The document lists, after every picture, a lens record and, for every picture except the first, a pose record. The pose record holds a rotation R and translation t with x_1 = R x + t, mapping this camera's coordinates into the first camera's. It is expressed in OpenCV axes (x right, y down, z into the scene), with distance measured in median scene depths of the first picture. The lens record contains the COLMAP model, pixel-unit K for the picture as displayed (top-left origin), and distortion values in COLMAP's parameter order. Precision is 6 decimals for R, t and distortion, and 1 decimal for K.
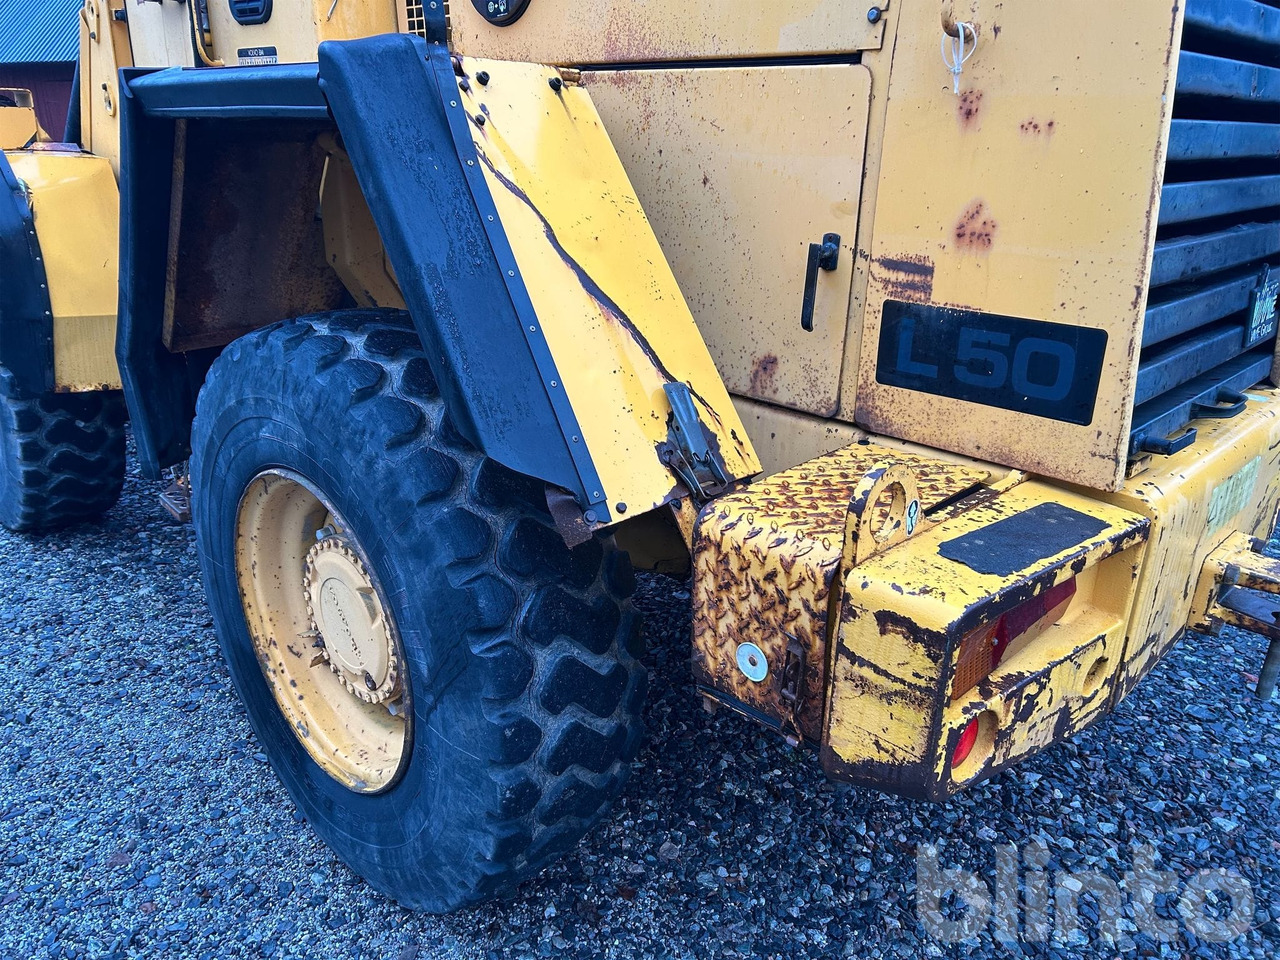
lens RADIAL K [[966.7, 0, 627.4], [0, 966.7, 492.8], [0, 0, 1]] dist [0.055297, -0.064815]
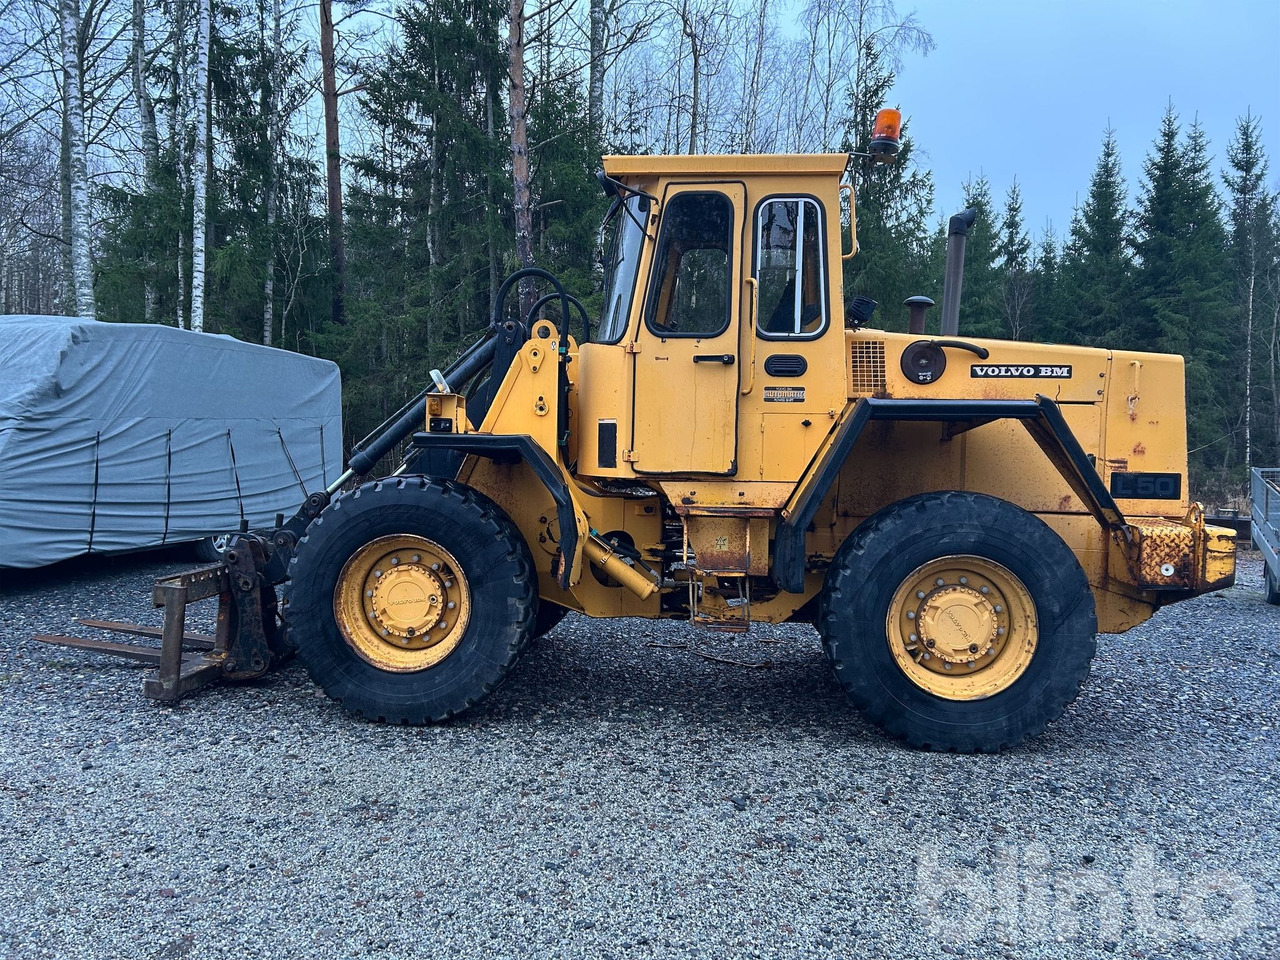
lens RADIAL K [[964.9, 0, 634.8], [0, 964.9, 485.3], [0, 0, 1]] dist [0.057803, -0.063539]
pose [[0.764091, -0.032964, 0.644266, -2.770430], [0.223675, 0.950279, -0.216654, 0.173458], [-0.605090, 0.309650, 0.733473, -0.368483]]
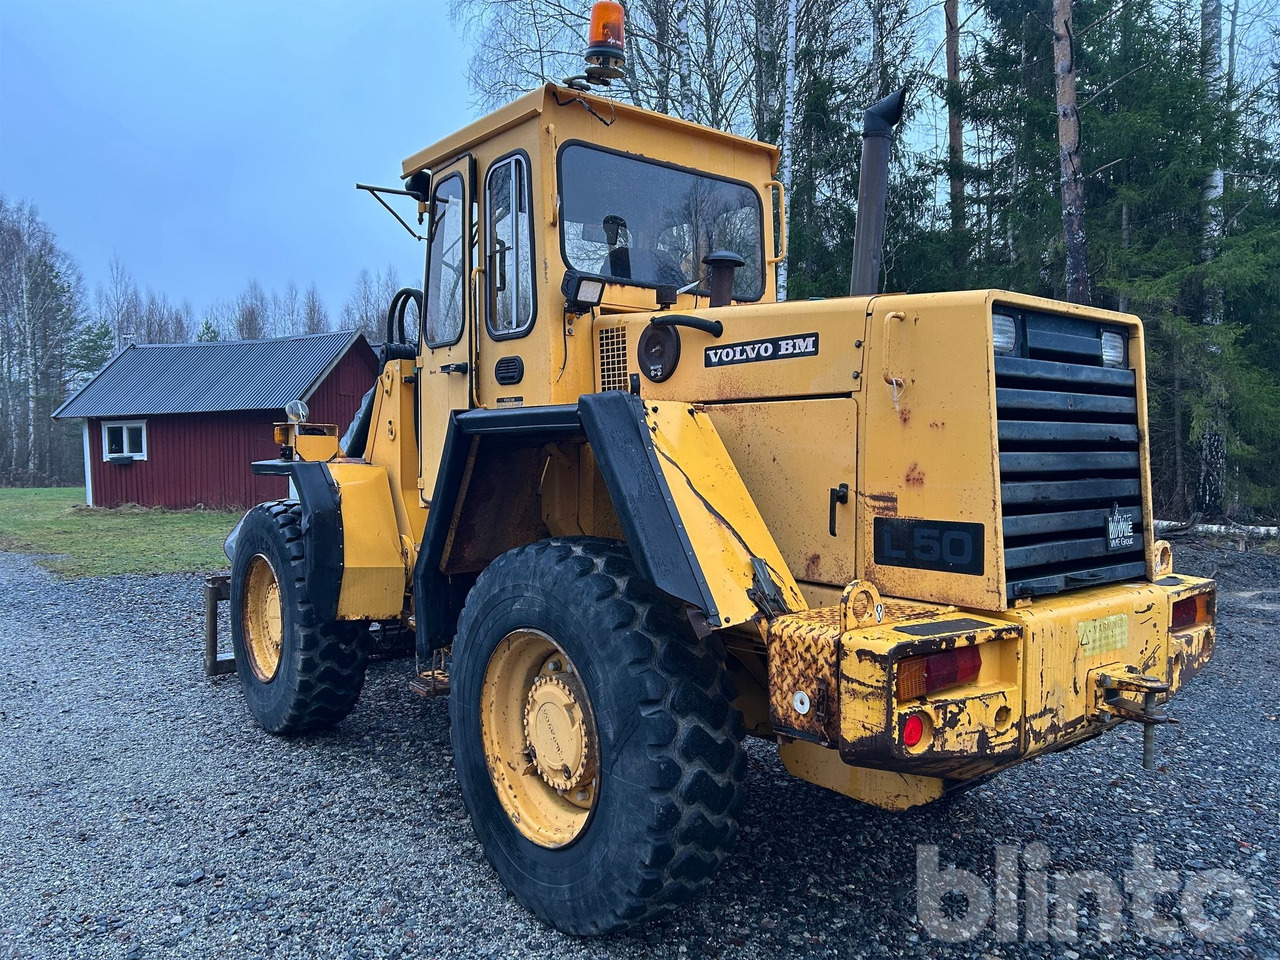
lens RADIAL K [[964.9, 0, 634.8], [0, 964.9, 485.3], [0, 0, 1]] dist [0.057803, -0.063539]
pose [[0.994086, -0.013540, -0.107750, 0.016164], [-0.021803, 0.947110, -0.320167, 0.300970], [0.106386, 0.320623, 0.941214, -0.688495]]
